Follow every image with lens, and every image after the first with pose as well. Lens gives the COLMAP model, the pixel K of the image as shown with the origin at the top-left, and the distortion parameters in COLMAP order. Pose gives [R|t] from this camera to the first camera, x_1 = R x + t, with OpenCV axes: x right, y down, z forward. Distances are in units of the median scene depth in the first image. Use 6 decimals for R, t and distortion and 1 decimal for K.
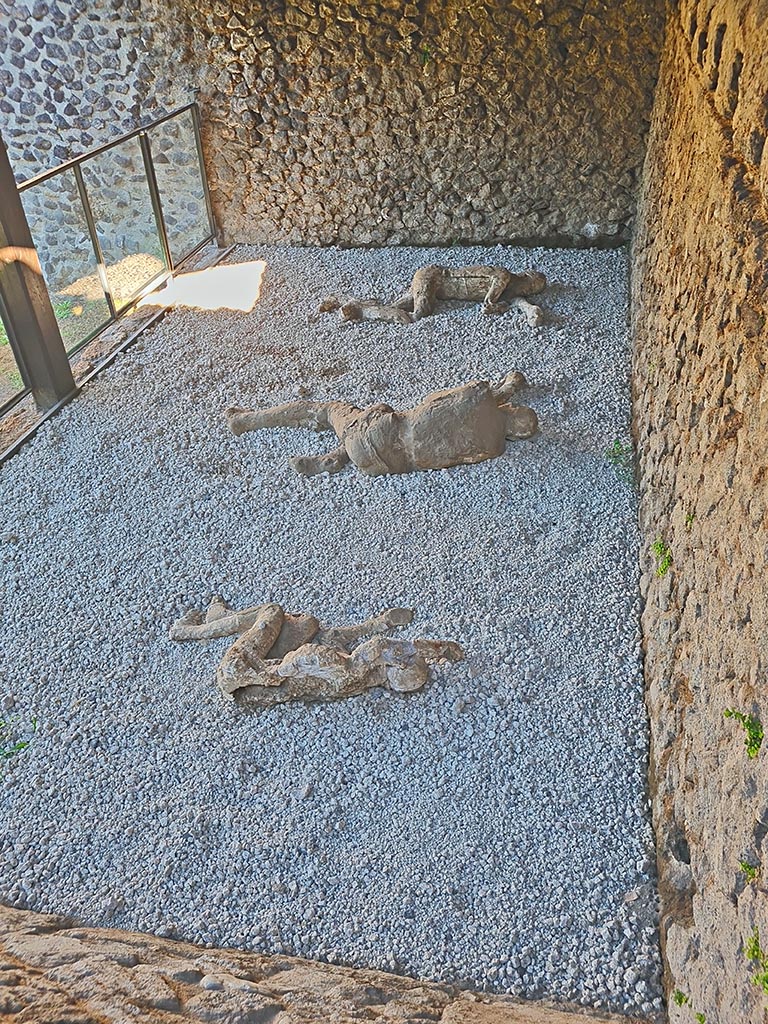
lens RADIAL K [[809.3, 0, 389.8], [0, 809.3, 507.1], [0, 0, 1]] dist [0.038483, -0.030042]
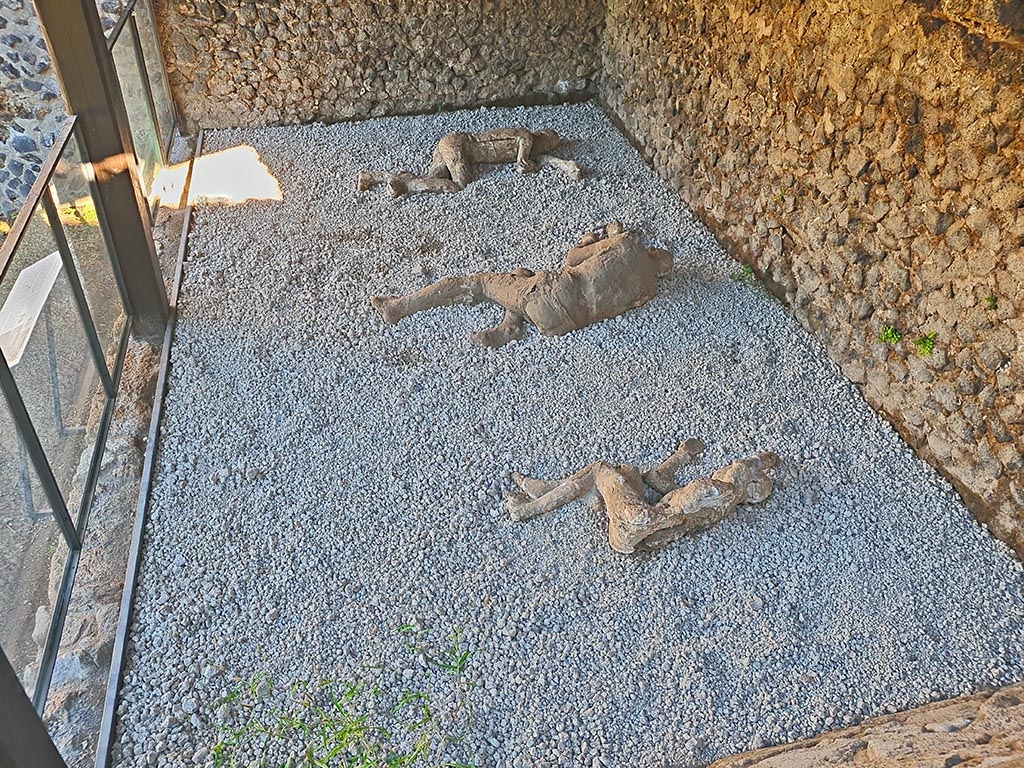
lens RADIAL K [[809.3, 0, 515.1], [0, 809.3, 389.4], [0, 0, 1]] dist [0.038483, -0.030042]
pose [[0.903498, -0.212869, 0.371992, -0.299665], [0.203224, 0.976942, 0.065453, -0.031311], [-0.377348, 0.016461, 0.925925, 0.030980]]
